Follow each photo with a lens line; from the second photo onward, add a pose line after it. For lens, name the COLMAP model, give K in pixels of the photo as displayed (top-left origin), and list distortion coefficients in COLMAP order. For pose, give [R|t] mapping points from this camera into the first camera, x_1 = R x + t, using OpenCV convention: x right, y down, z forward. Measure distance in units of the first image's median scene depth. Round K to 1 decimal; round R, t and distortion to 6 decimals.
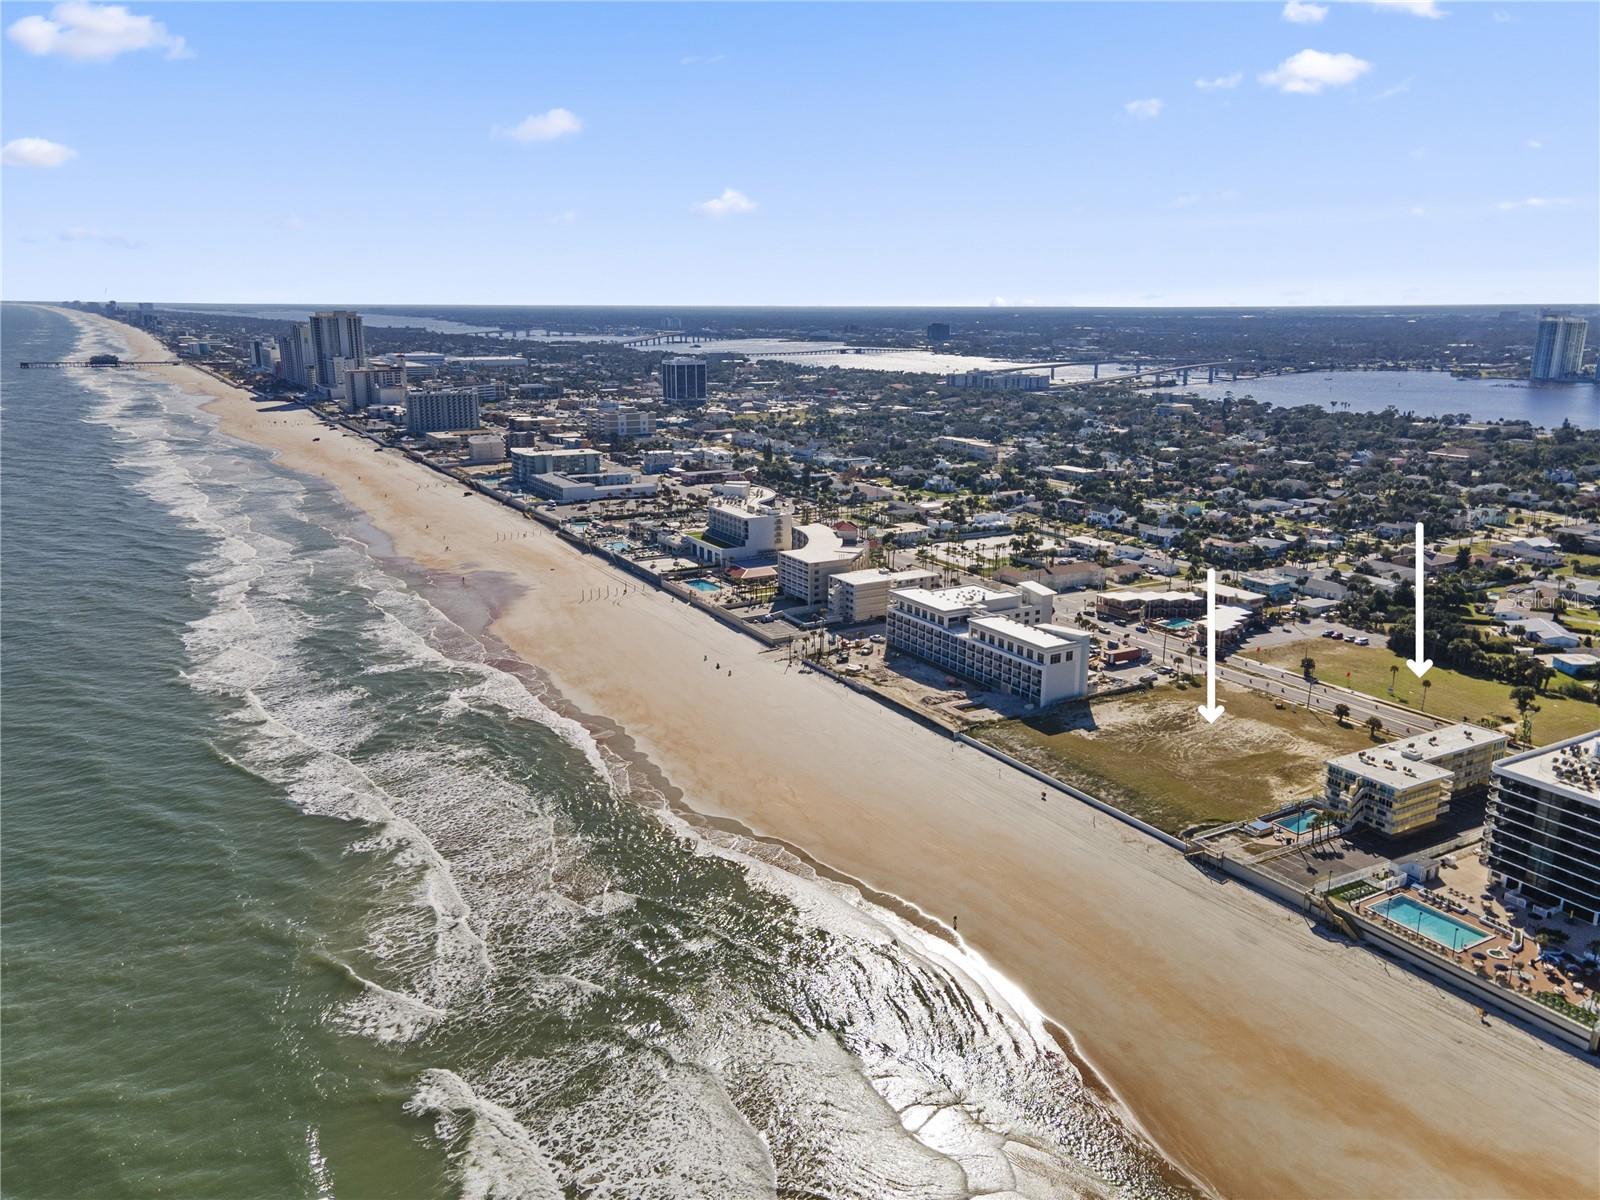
lens RADIAL K [[1162.6, 0, 793.5], [0, 1162.6, 597.5], [0, 0, 1]] dist [0.024212, 0.038889]
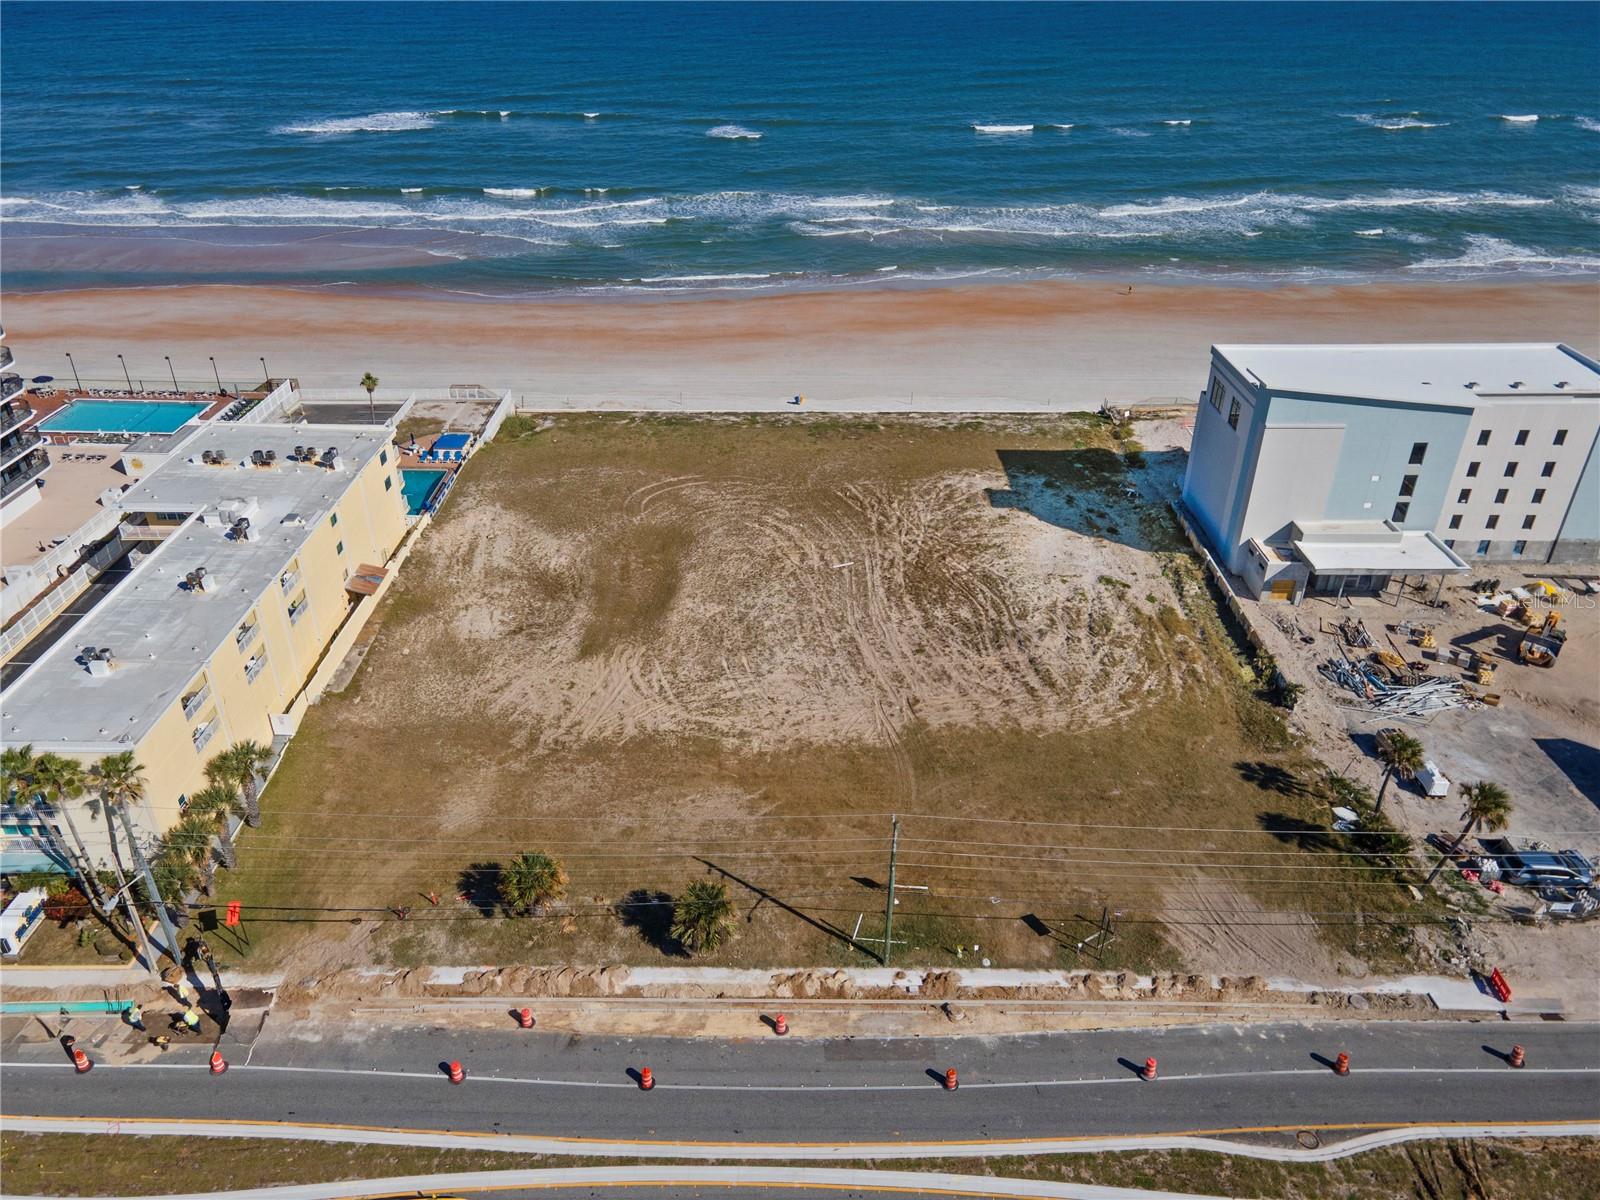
lens RADIAL K [[1162.6, 0, 793.5], [0, 1162.6, 597.5], [0, 0, 1]] dist [0.024212, 0.038889]
pose [[-0.505651, 0.430046, -0.747916, 0.466422], [-0.216451, 0.775945, 0.592501, -0.066222], [0.835144, 0.461486, -0.299273, 0.818876]]
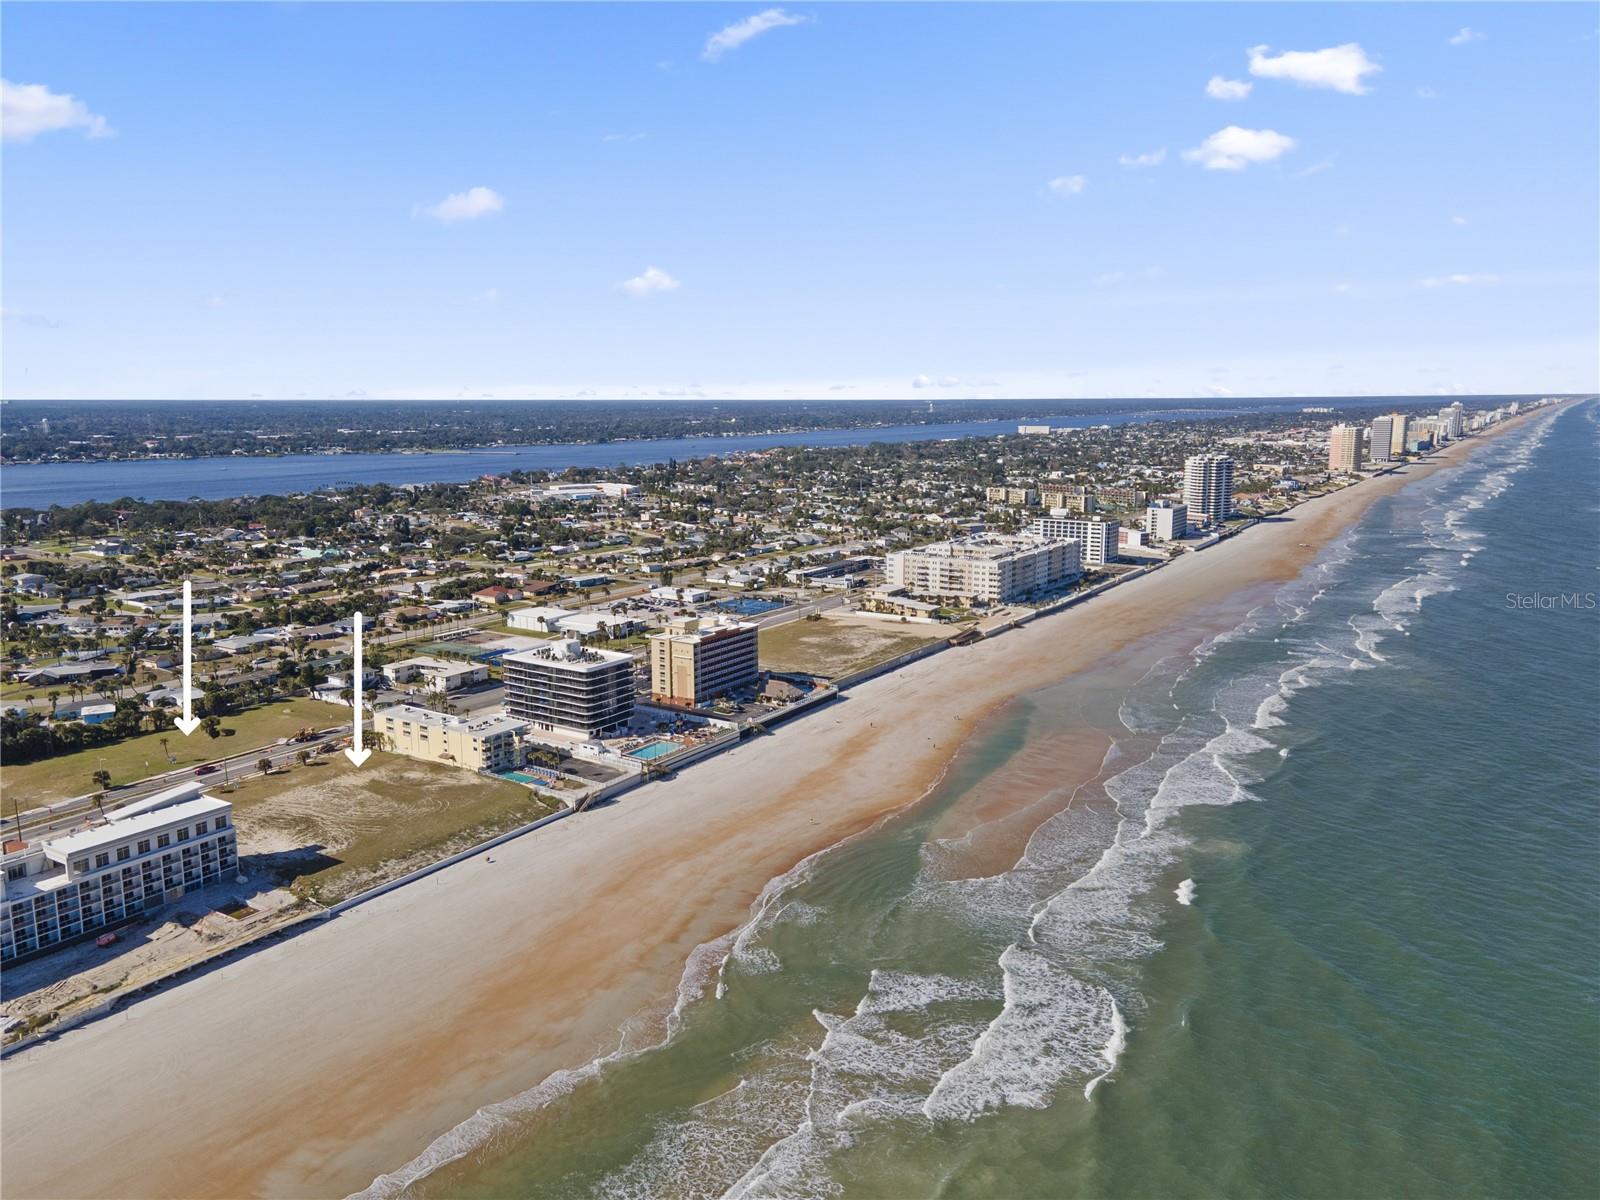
lens RADIAL K [[1171.6, 0, 793.8], [0, 1171.6, 596.7], [0, 0, 1]] dist [-0.003707, 0.085057]
pose [[-0.443837, -0.151886, 0.883142, -0.532941], [0.221518, 0.936348, 0.272365, -0.184088], [-0.868296, 0.316517, -0.381941, 0.732008]]
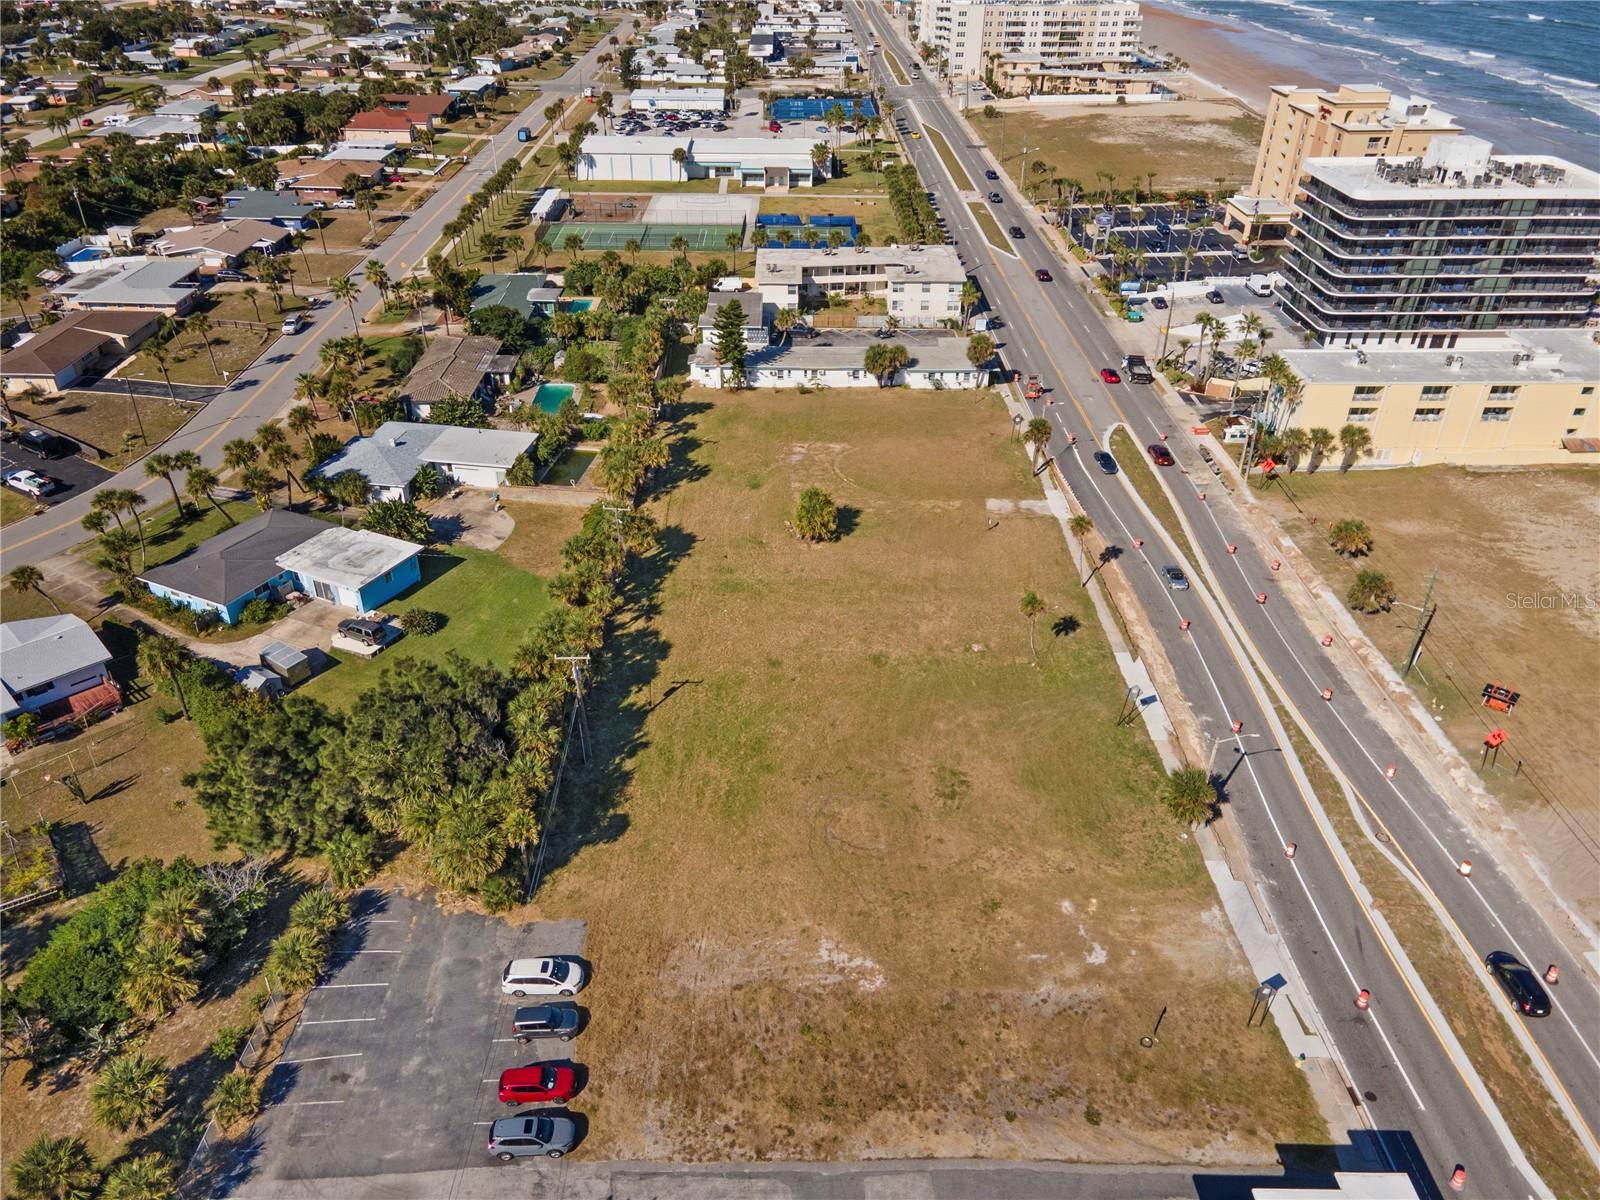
lens RADIAL K [[1155.3, 0, 793.1], [0, 1155.3, 607.9], [0, 0, 1]] dist [0.025092, 0.021607]
pose [[-0.869289, -0.270364, 0.413811, 0.368289], [0.112212, 0.707367, 0.697883, -0.136579], [-0.481399, 0.653096, -0.584569, 1.016044]]
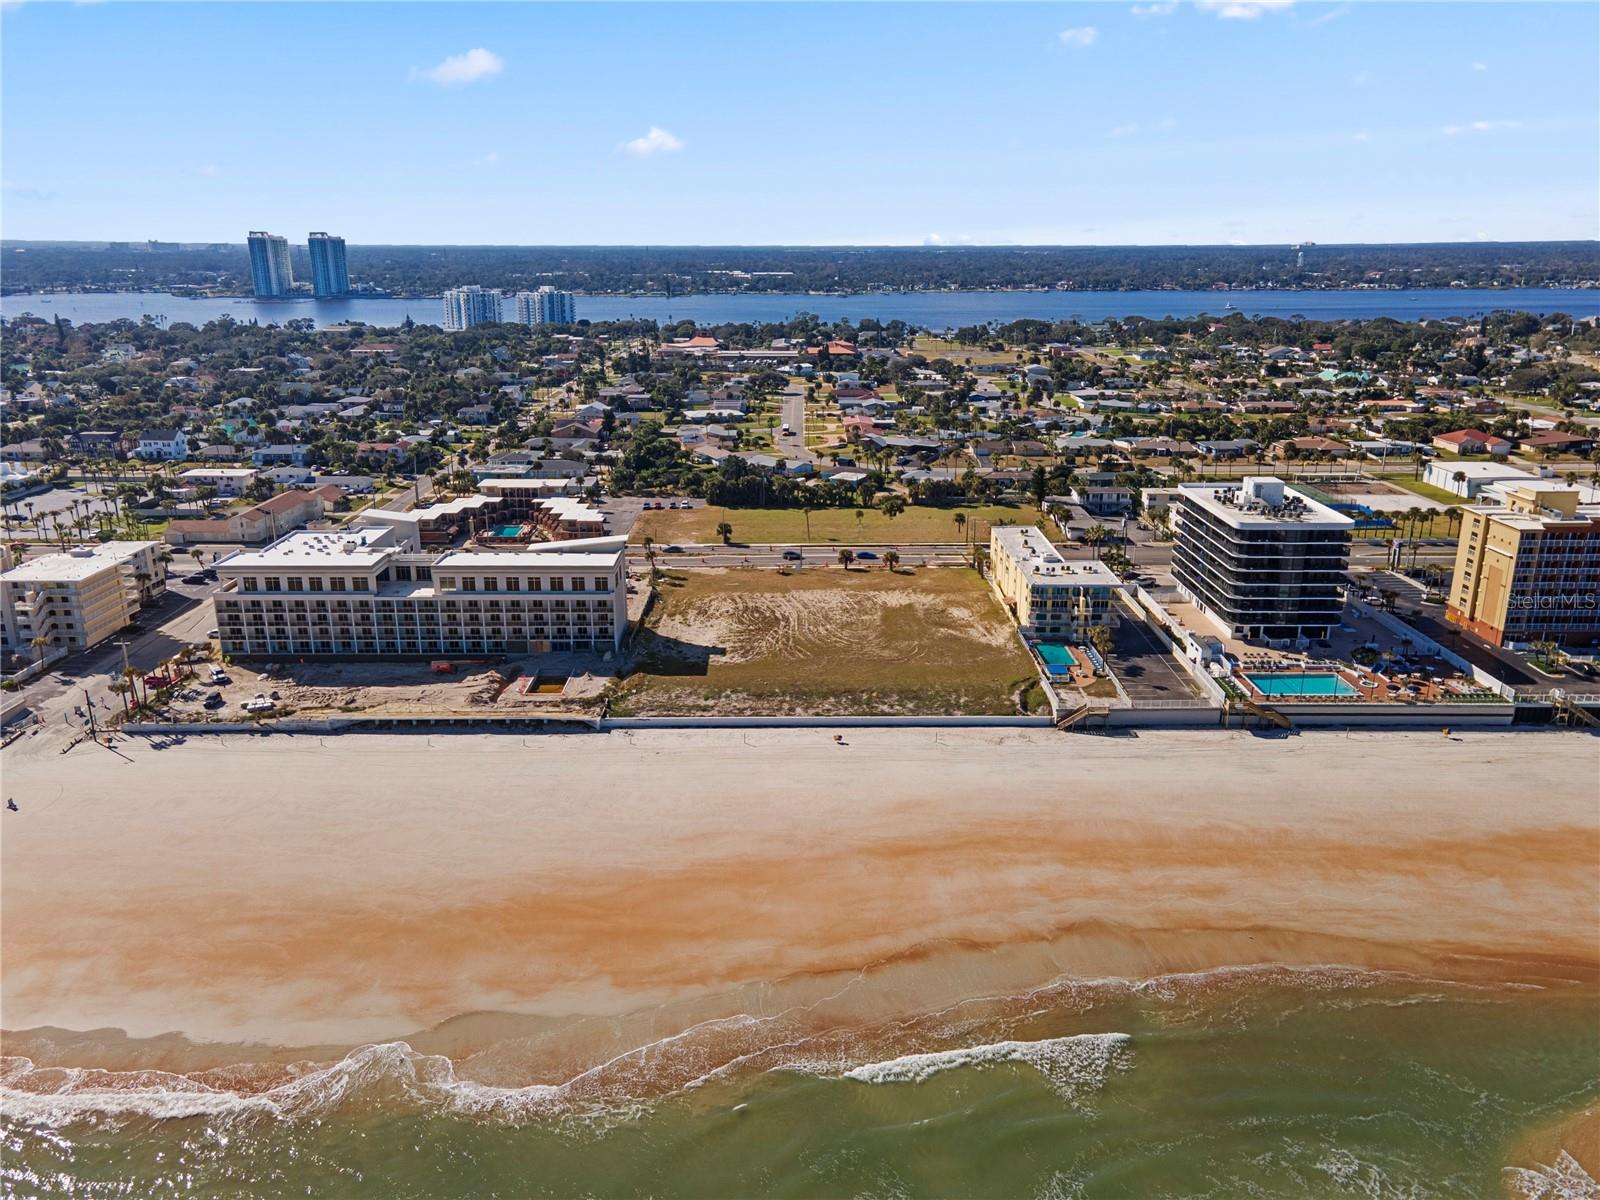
lens RADIAL K [[1191.9, 0, 793.5], [0, 1191.9, 600.0], [0, 0, 1]] dist [0.051153, -0.064988]
pose [[0.499167, -0.249490, 0.829811, -0.252115], [0.212738, 0.963628, 0.161752, -0.022441], [-0.839985, 0.095791, 0.534087, 0.424365]]
